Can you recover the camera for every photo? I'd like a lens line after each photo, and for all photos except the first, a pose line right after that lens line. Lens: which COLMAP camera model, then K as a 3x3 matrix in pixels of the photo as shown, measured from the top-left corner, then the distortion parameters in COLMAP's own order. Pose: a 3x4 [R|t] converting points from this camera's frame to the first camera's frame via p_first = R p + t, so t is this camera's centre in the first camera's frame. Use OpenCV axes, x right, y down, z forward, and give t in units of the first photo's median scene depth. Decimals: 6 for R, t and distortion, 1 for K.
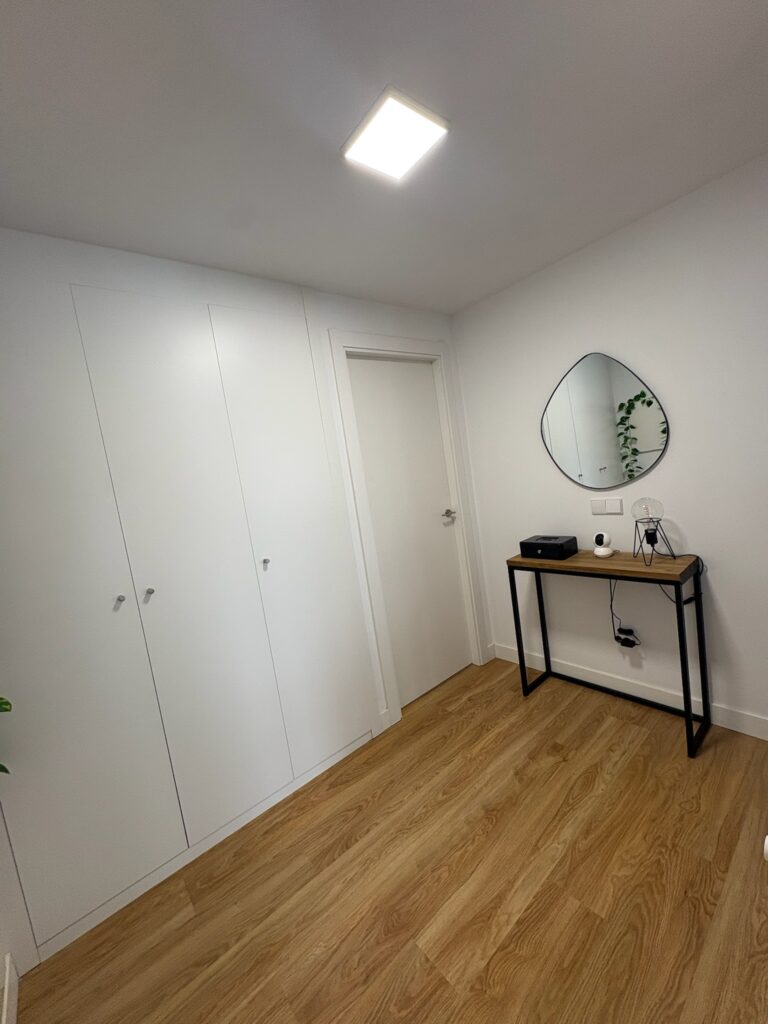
lens RADIAL K [[408.2, 0, 384.0], [0, 408.2, 512.0], [0, 0, 1]] dist [0.001181, 0.000149]
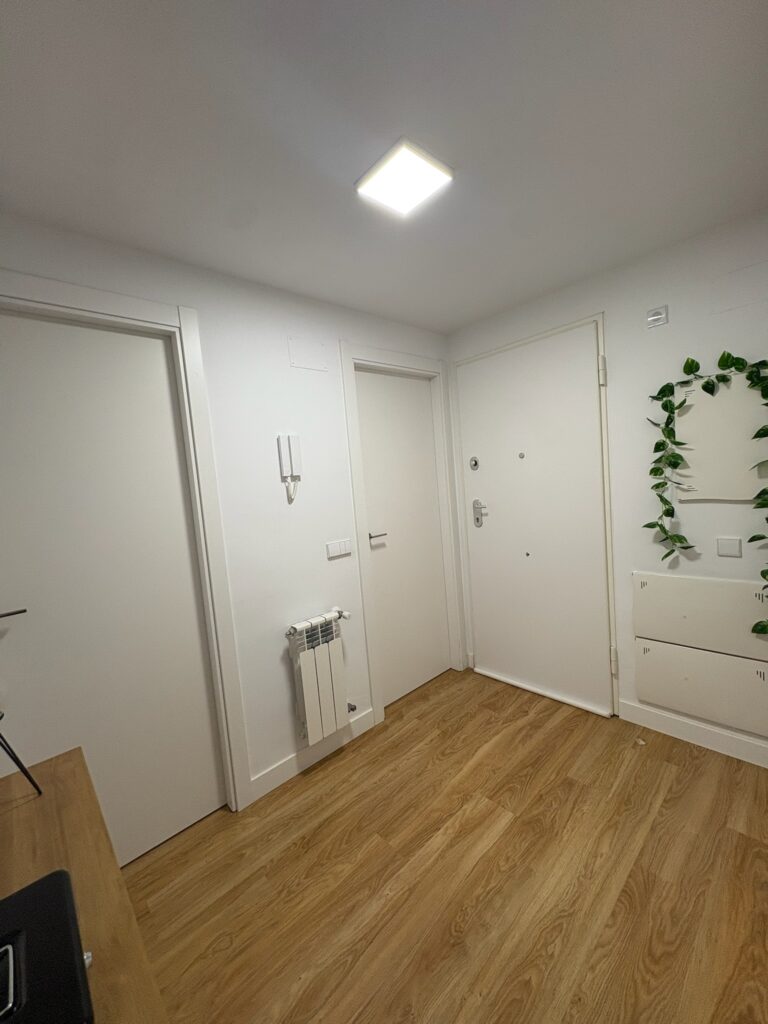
lens RADIAL K [[408.2, 0, 384.0], [0, 408.2, 512.0], [0, 0, 1]] dist [0.001181, 0.000149]
pose [[-0.971747, 0.233237, -0.036157, 0.273051], [0.223312, 0.958156, 0.179076, -0.222599], [0.076411, 0.165943, -0.983171, 1.866676]]
